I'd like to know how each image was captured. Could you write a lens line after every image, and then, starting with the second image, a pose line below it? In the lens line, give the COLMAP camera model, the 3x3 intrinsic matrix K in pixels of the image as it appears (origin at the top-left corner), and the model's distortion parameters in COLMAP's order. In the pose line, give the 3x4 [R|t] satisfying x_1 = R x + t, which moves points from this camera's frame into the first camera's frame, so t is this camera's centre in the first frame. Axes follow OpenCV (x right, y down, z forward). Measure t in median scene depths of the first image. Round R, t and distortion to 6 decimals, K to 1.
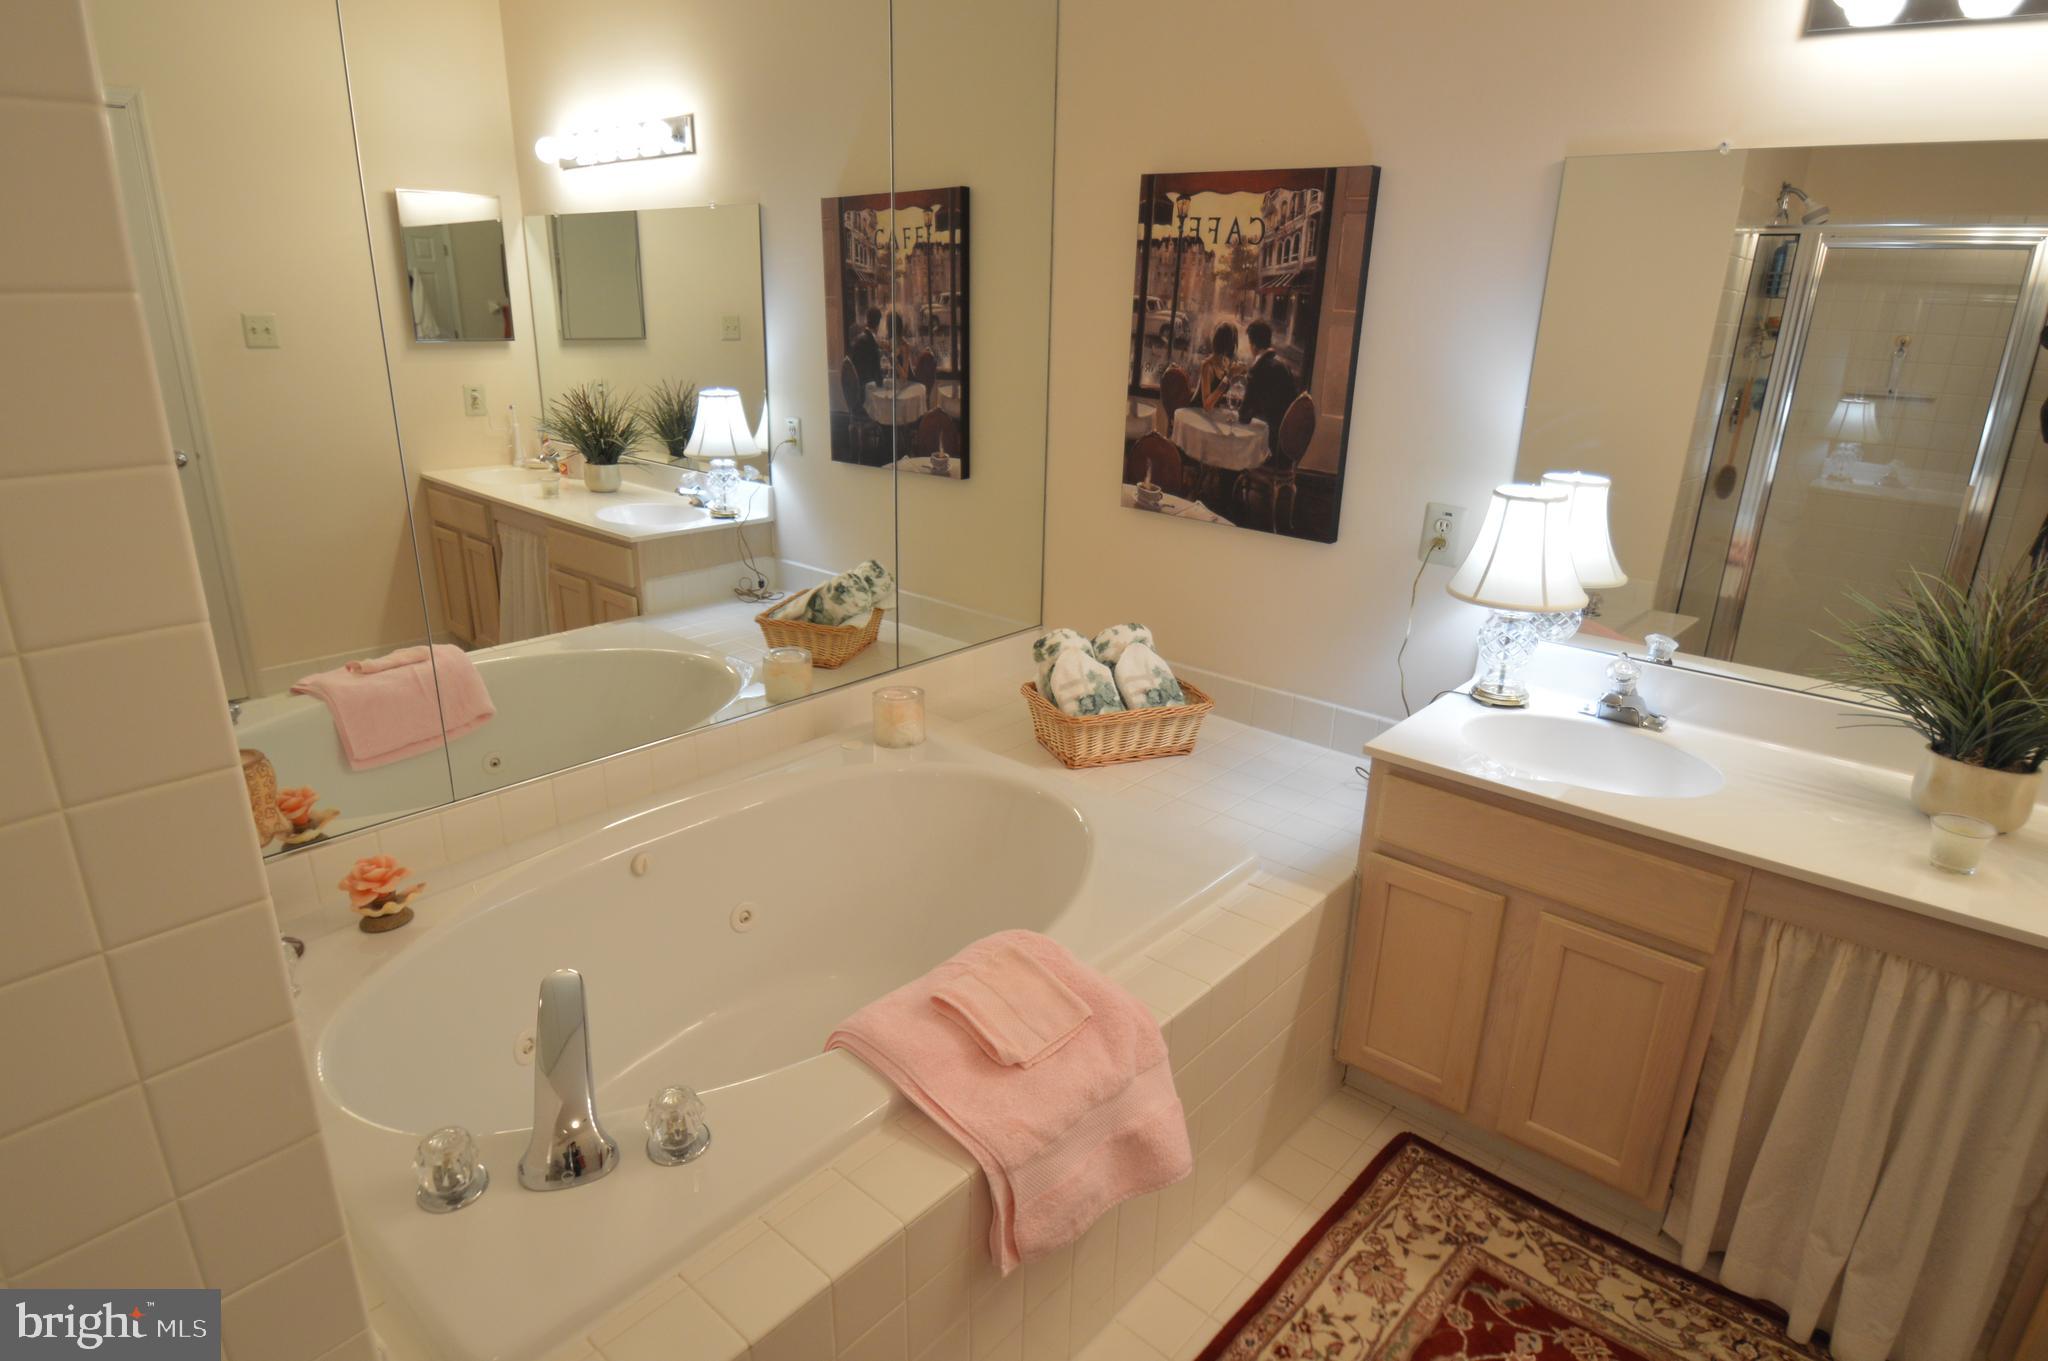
lens RADIAL K [[1133.7, 0, 1024.0], [0, 1133.7, 680.5], [0, 0, 1]] dist [-0.016367, 0.000014]
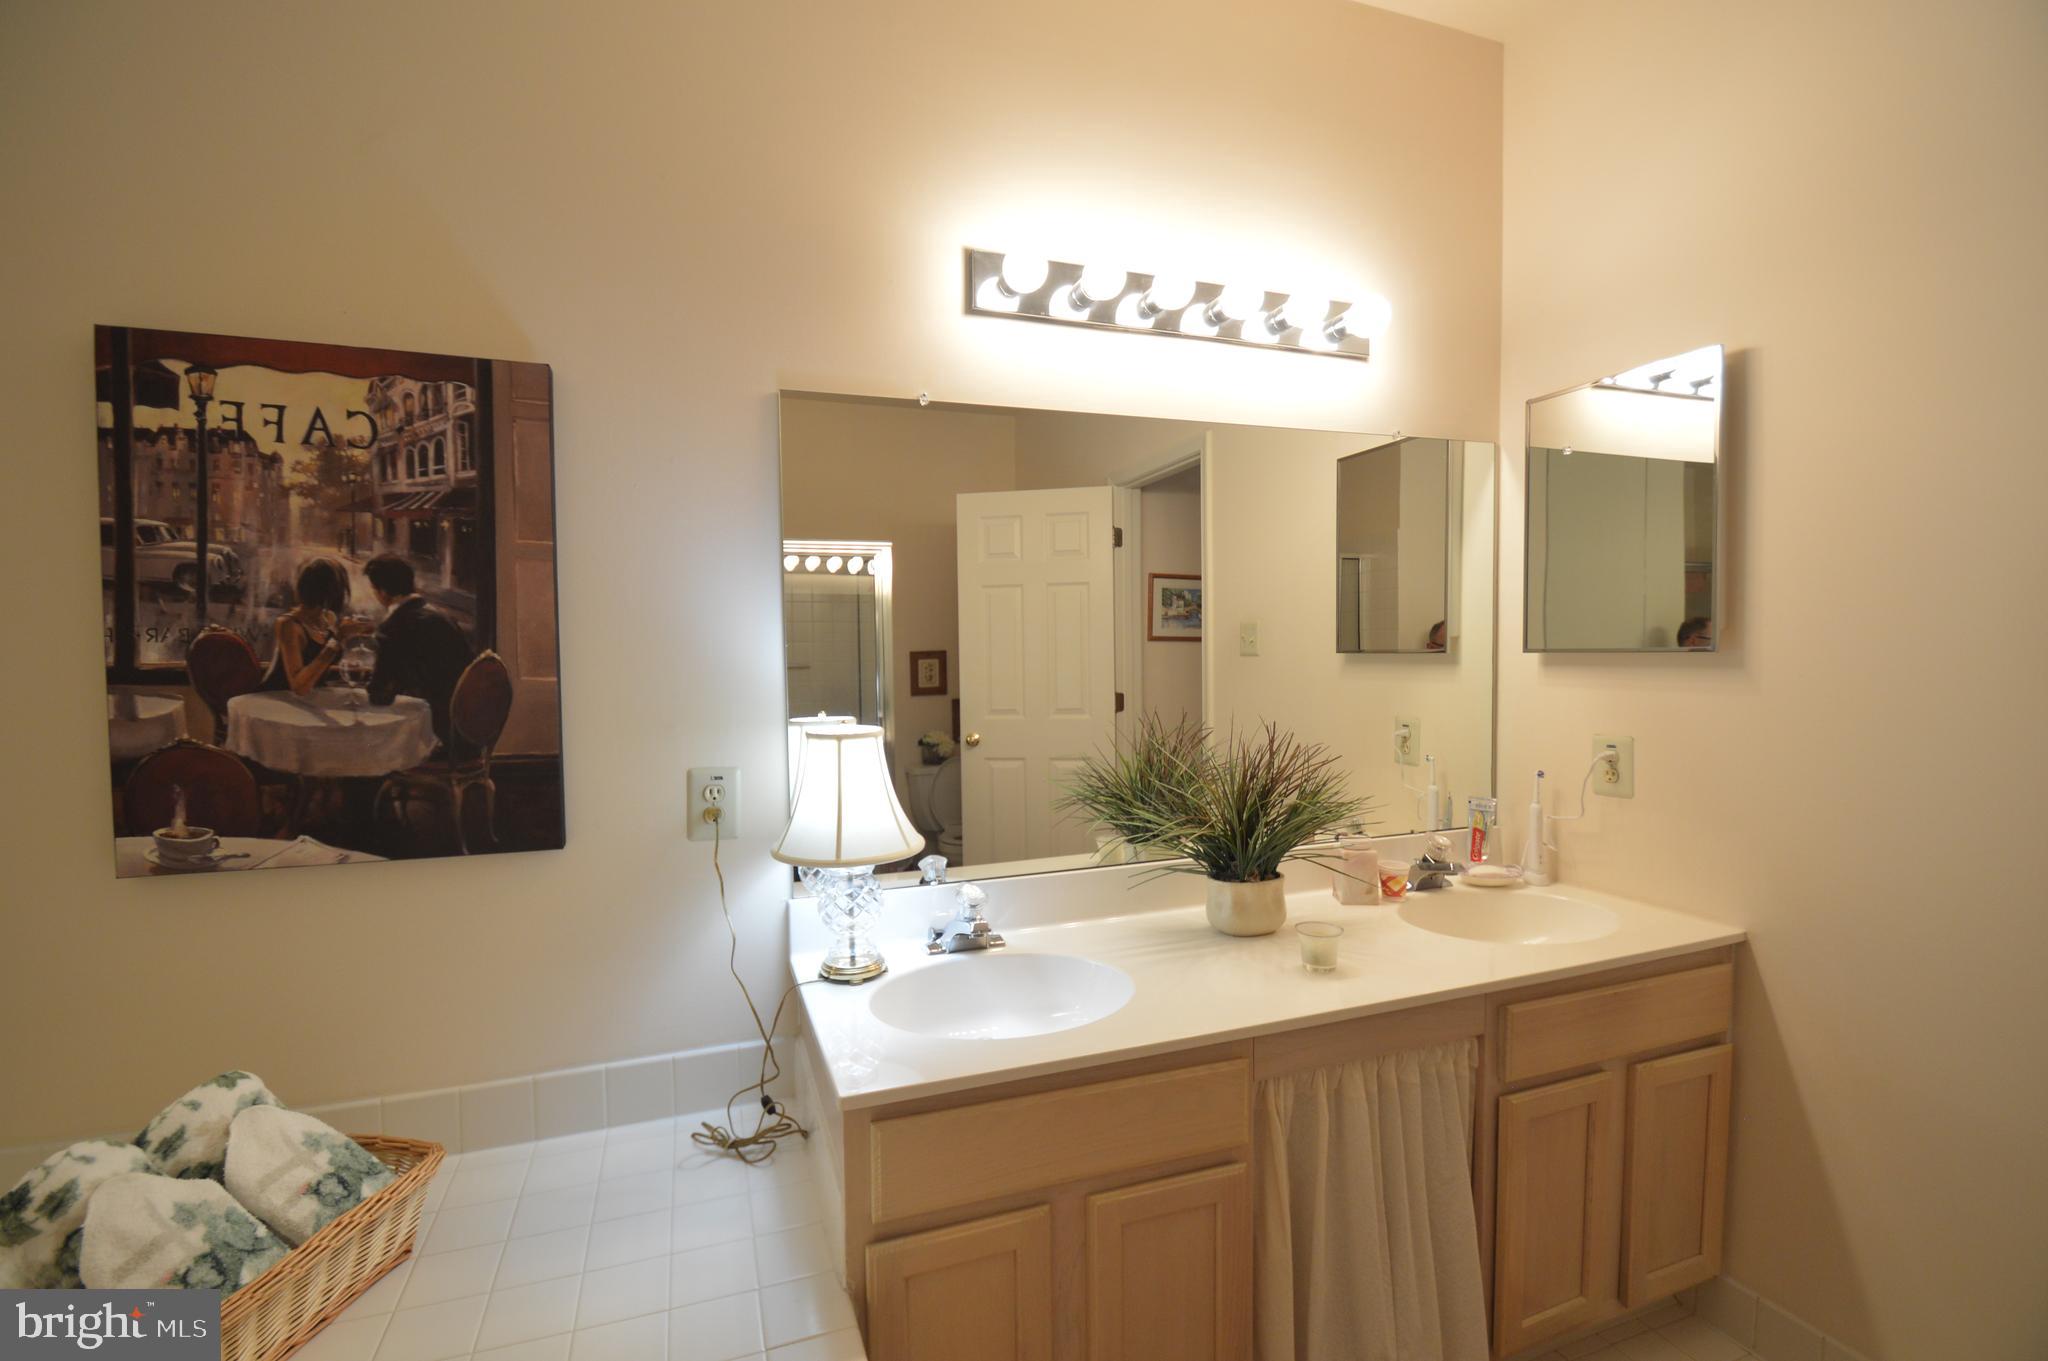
lens RADIAL K [[906.6, 0, 1019.8], [0, 906.6, 688.6], [0, 0, 1]] dist [0.009624, -0.015897]
pose [[0.486439, -0.072318, 0.870716, -0.086712], [0.302875, 0.948732, -0.090408, -0.075818], [-0.819539, 0.307696, 0.483404, 0.439319]]
